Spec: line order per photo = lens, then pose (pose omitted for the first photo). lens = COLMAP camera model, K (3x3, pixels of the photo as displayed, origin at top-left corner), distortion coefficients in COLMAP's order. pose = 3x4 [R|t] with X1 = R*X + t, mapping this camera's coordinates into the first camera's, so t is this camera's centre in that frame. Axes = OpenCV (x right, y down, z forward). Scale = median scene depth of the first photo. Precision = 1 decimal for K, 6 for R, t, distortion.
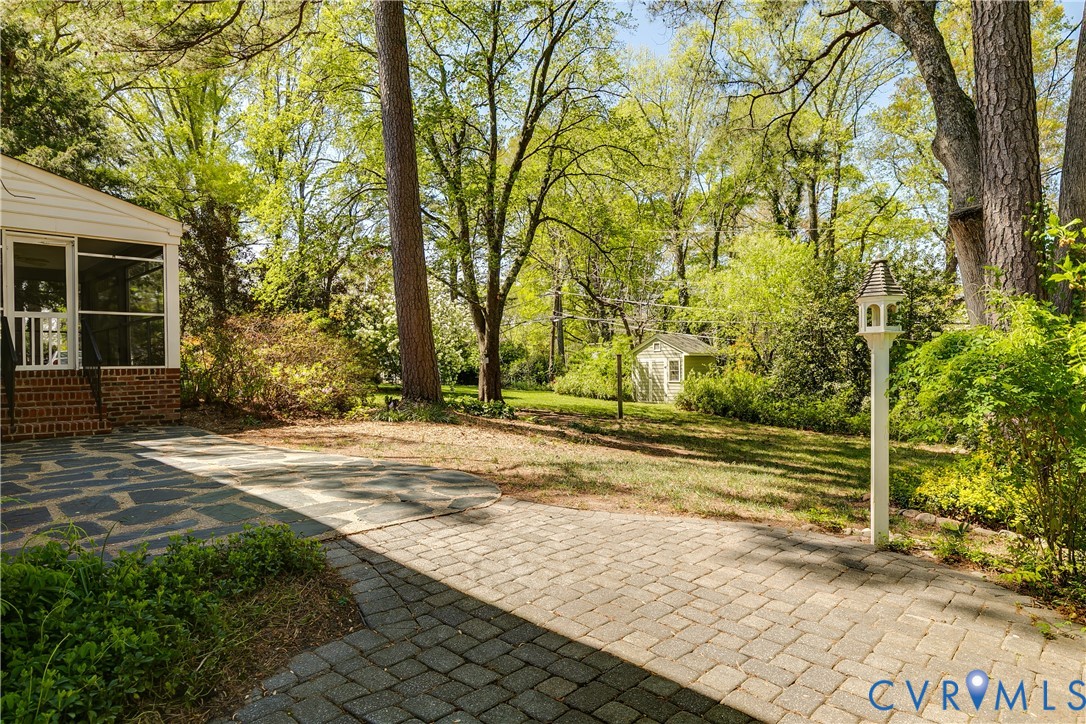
lens RADIAL K [[647.4, 0, 543.0], [0, 647.4, 362.0], [0, 0, 1]] dist [0.002227, 0.001596]
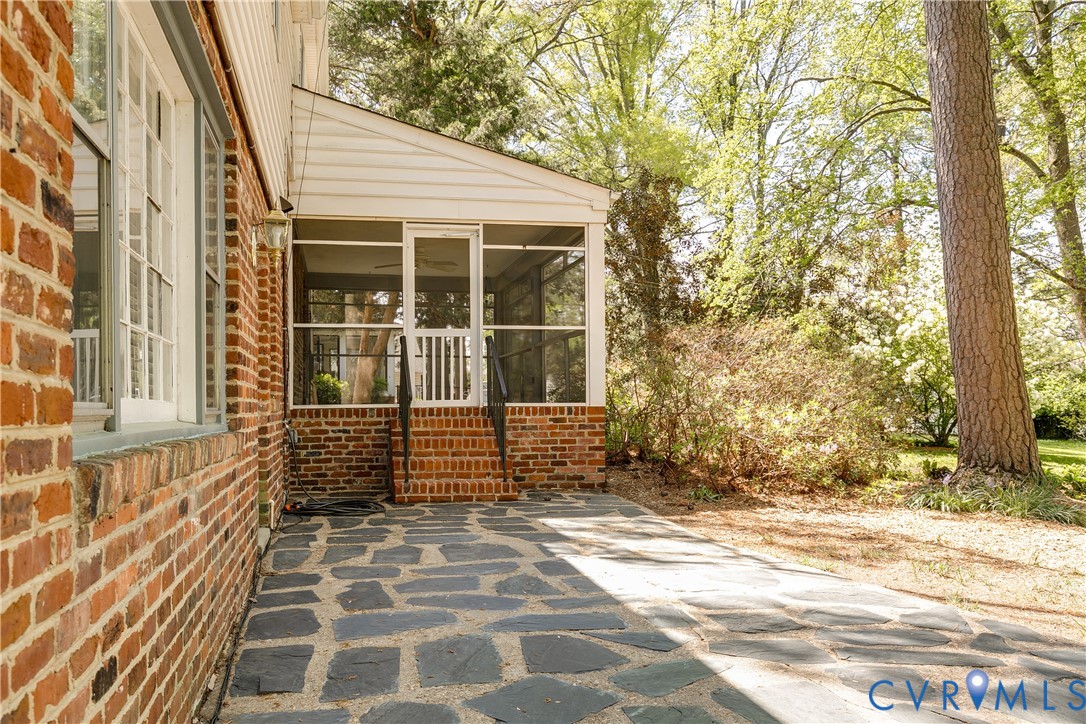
lens RADIAL K [[957.0, 0, 543.0], [0, 957.0, 362.0], [0, 0, 1]] dist [-0.002809, -0.000758]
pose [[0.838148, -0.012200, -0.545307, -0.074867], [-0.007795, 0.999380, -0.034341, -0.002000], [0.545388, 0.033034, 0.837533, 0.136532]]
